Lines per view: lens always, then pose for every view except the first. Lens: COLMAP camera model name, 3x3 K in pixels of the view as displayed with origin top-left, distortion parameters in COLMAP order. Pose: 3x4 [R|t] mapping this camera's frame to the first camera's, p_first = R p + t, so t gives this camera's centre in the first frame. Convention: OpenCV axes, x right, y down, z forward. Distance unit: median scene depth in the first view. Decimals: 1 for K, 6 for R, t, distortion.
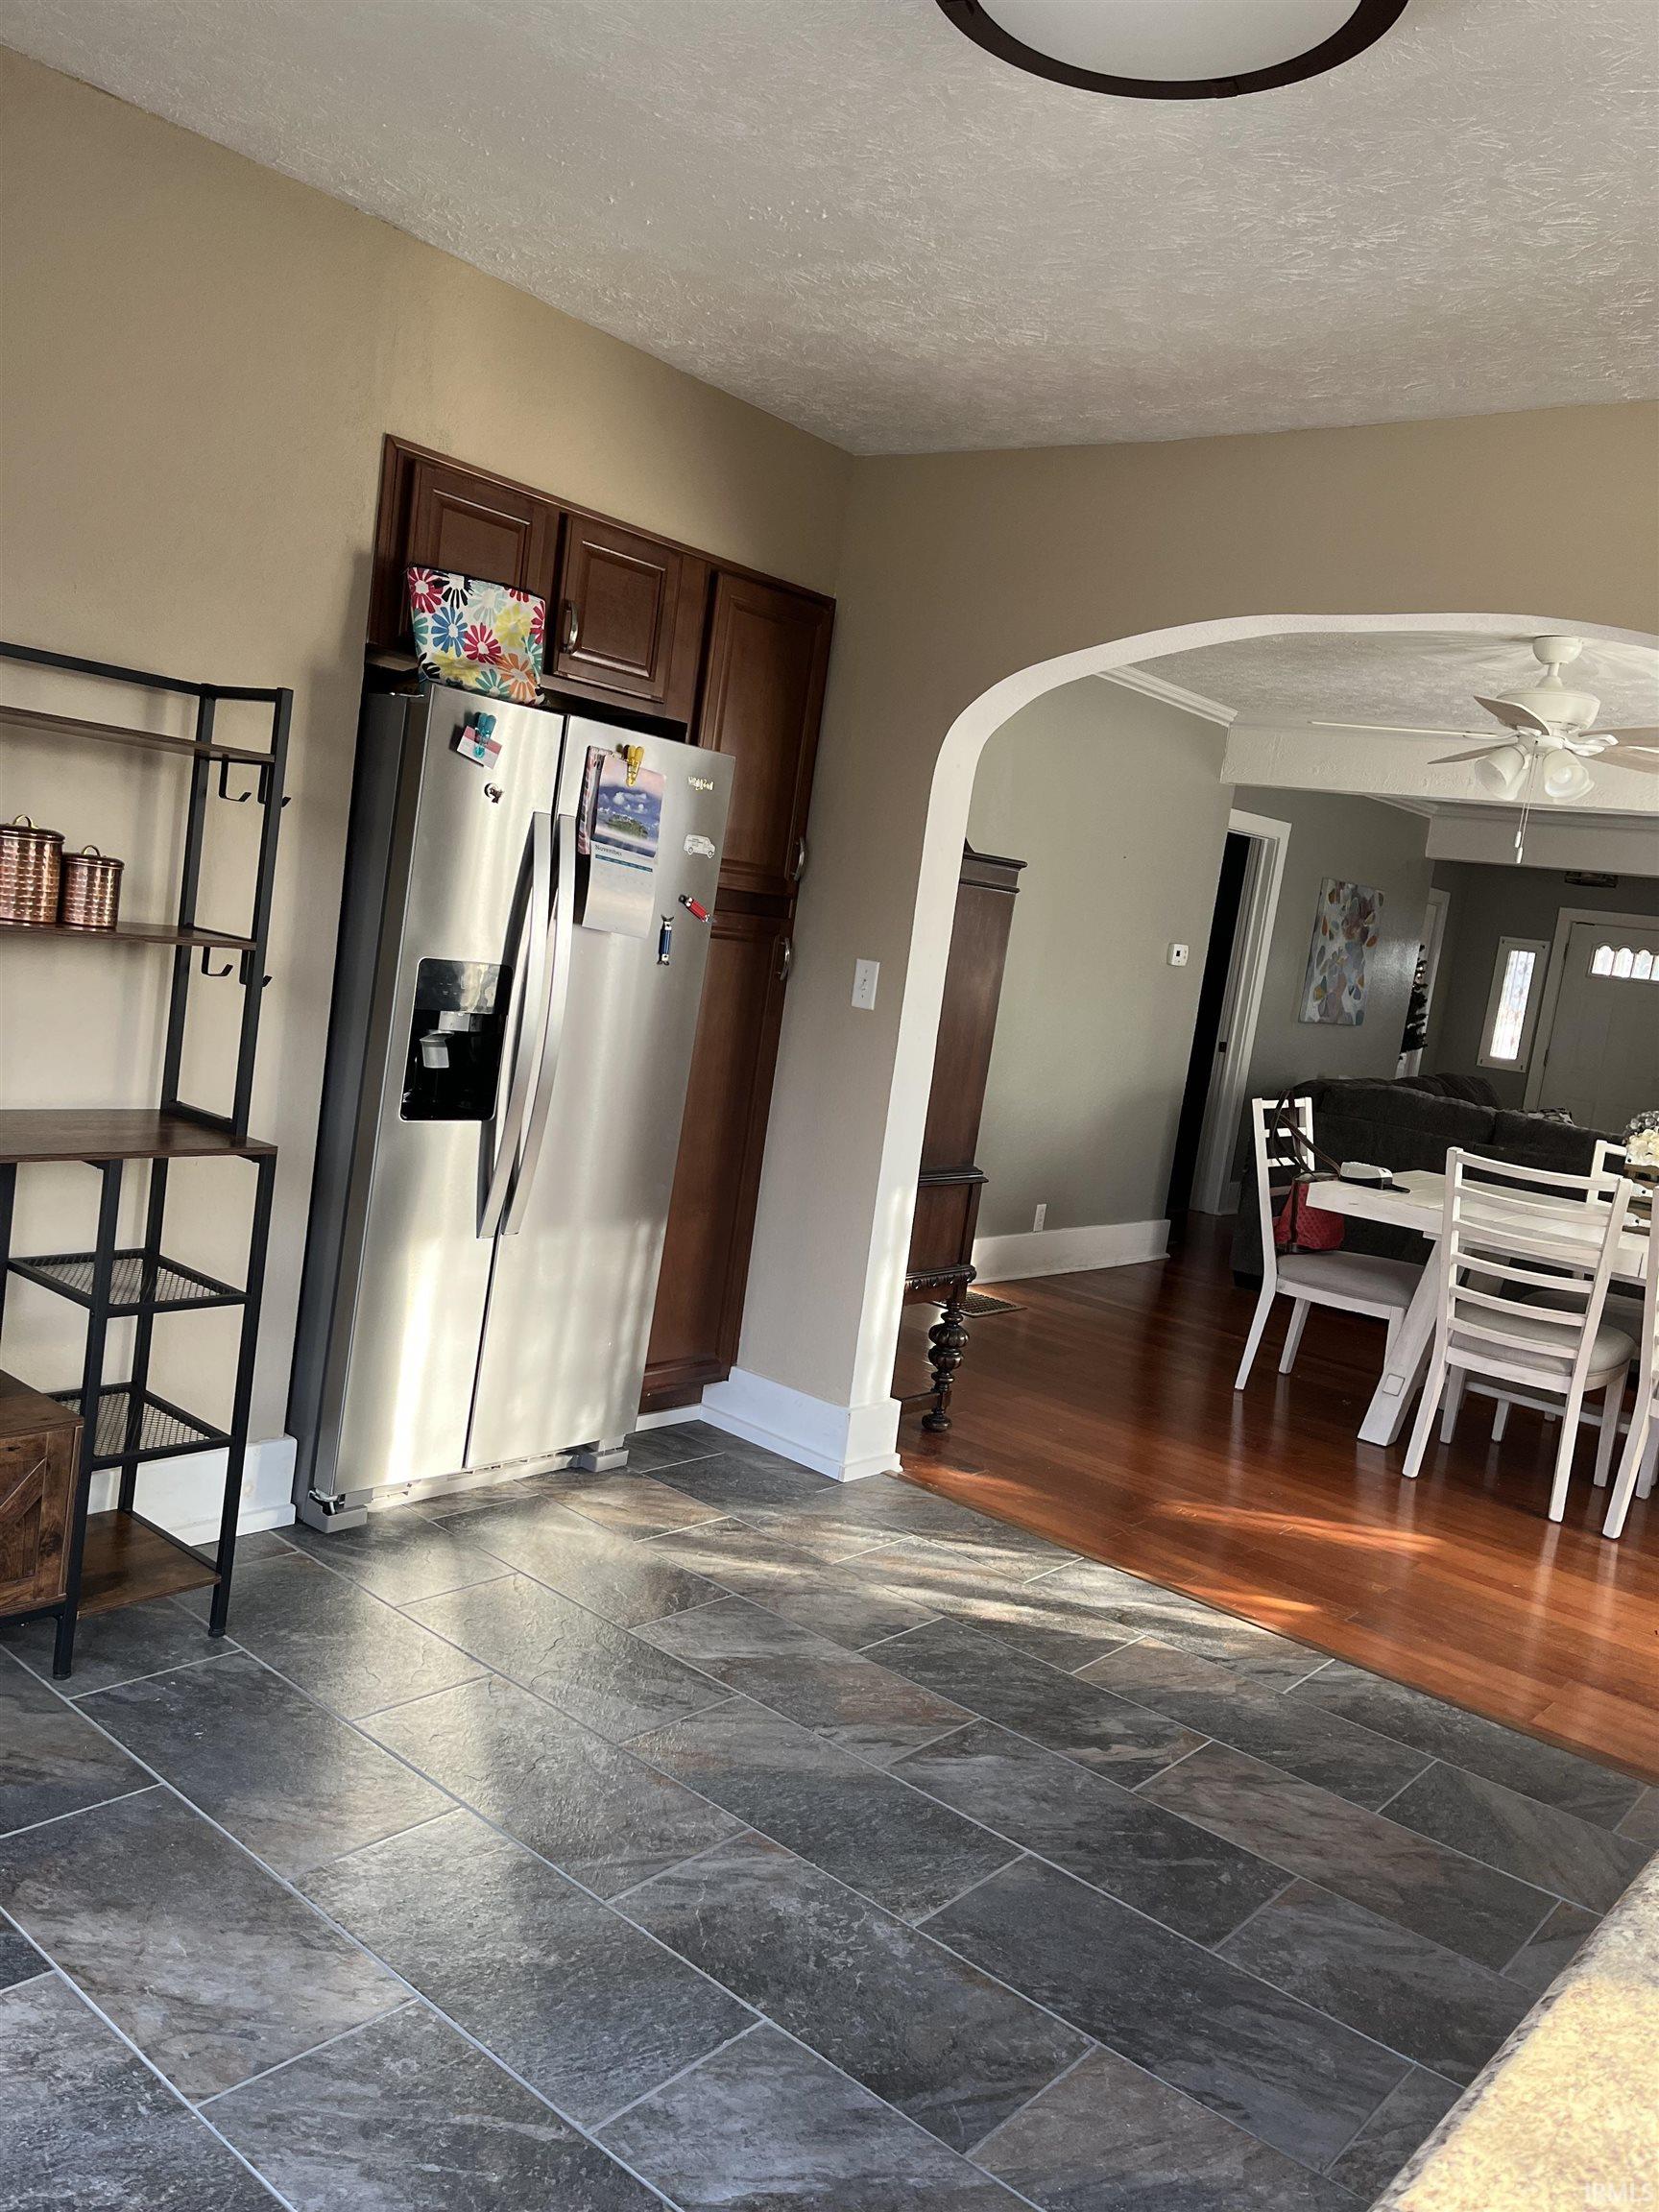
lens RADIAL K [[1669.3, 0, 837.7], [0, 1669.3, 1108.3], [0, 0, 1]] dist [0.066353, -0.097502]
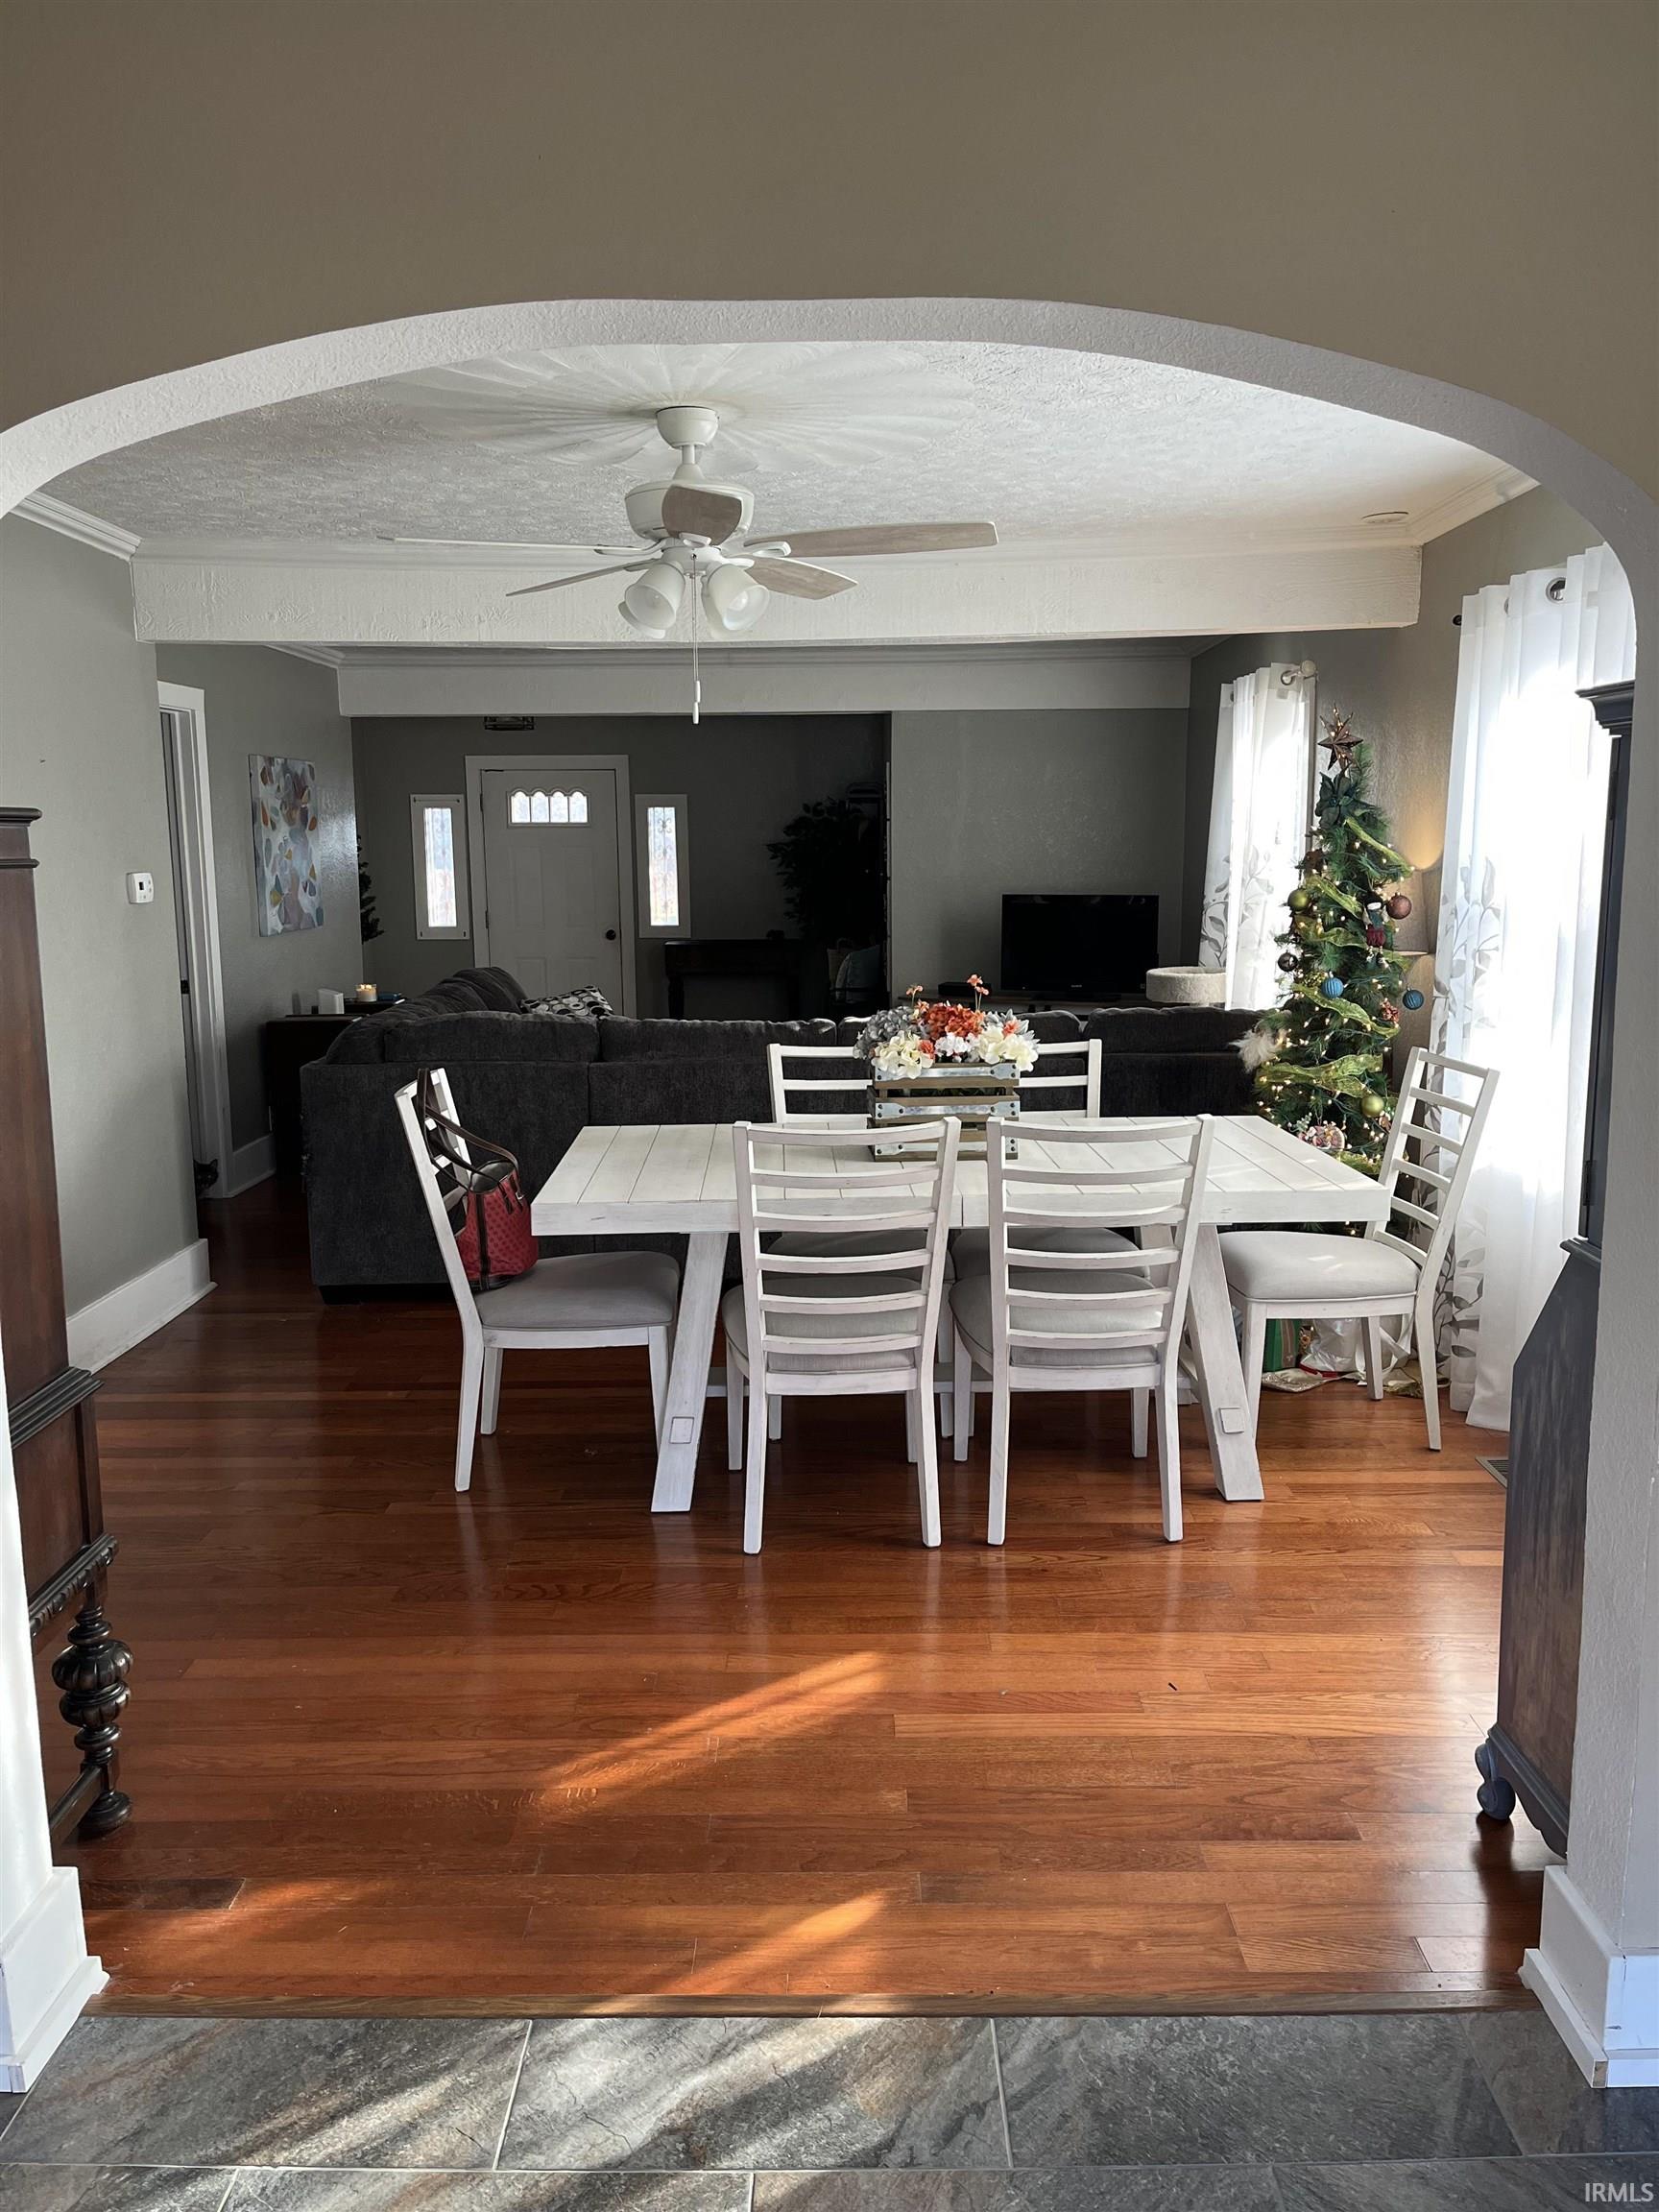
lens RADIAL K [[1669.3, 0, 819.7], [0, 1669.3, 1098.0], [0, 0, 1]] dist [0.066353, -0.097502]
pose [[0.768104, -0.235491, 0.595449, -0.041851], [0.187094, 0.971875, 0.143019, -0.091356], [-0.612382, 0.001551, 0.790560, 0.433086]]
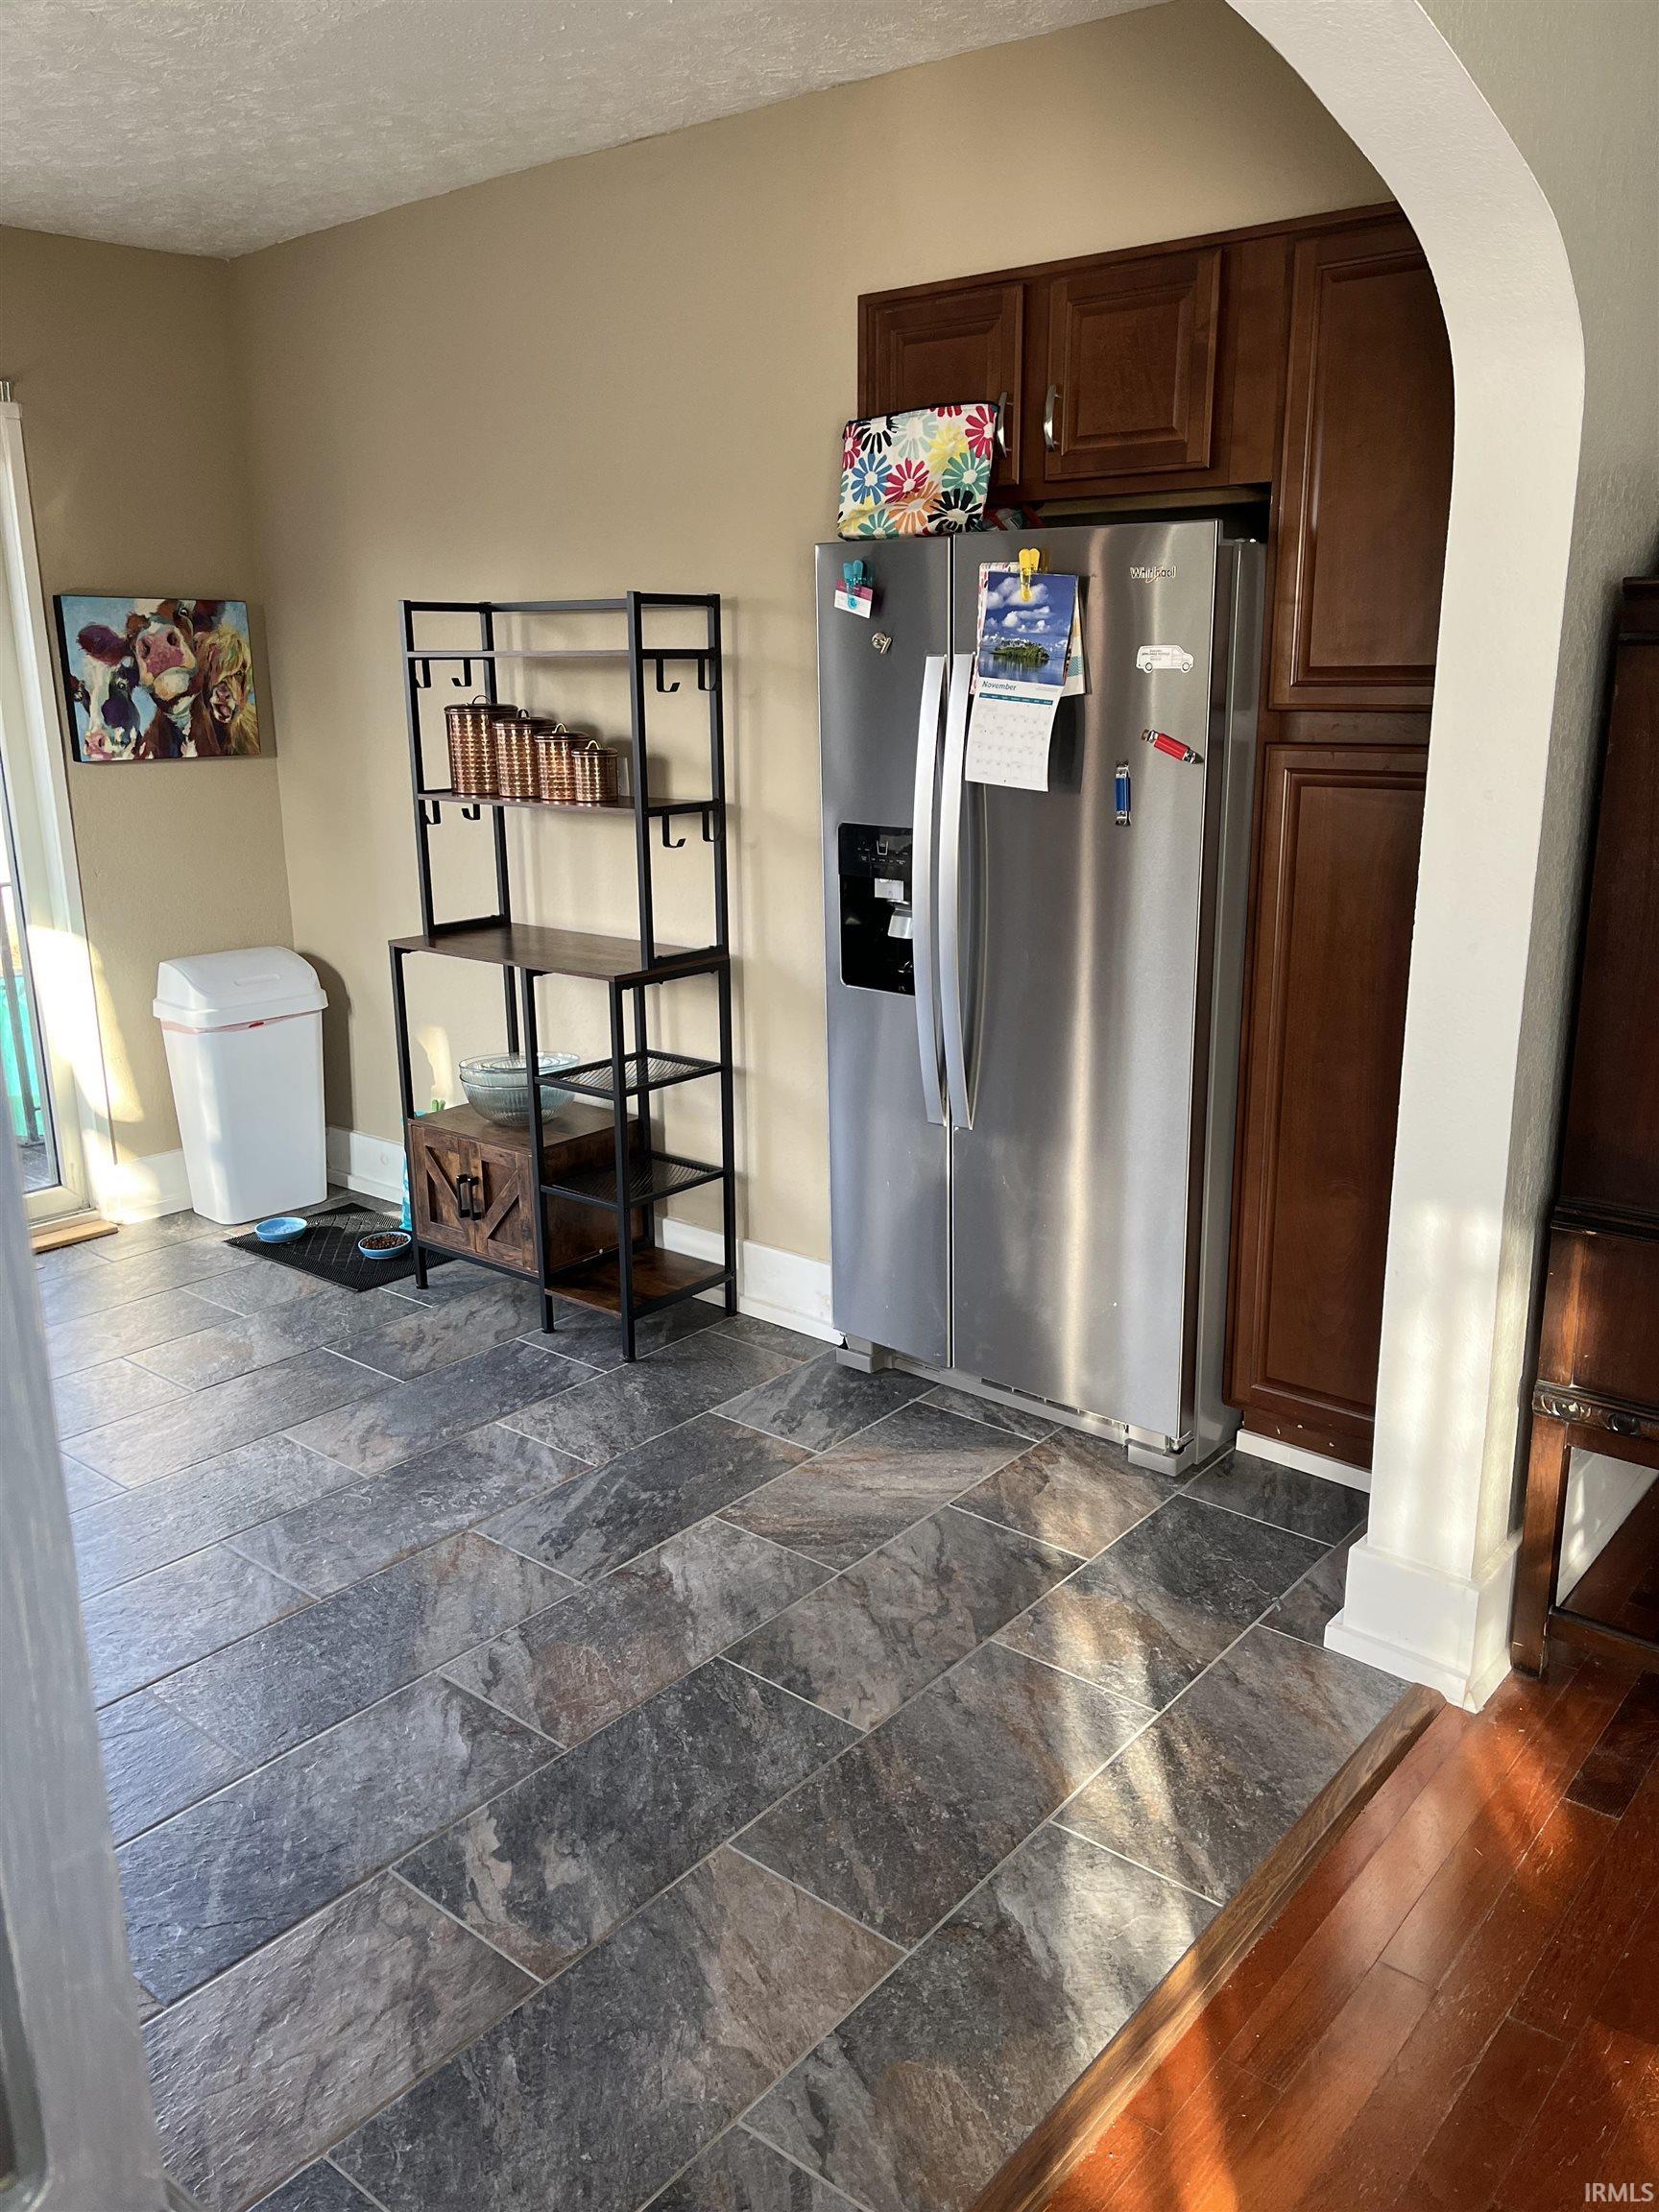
lens RADIAL K [[1669.3, 0, 854.5], [0, 1669.3, 1113.9], [0, 0, 1]] dist [0.066353, -0.097502]
pose [[0.006220, 0.123781, -0.992290, 0.580692], [-0.112311, 0.986117, 0.122307, -0.030570], [0.993654, 0.110685, 0.020036, 0.756031]]
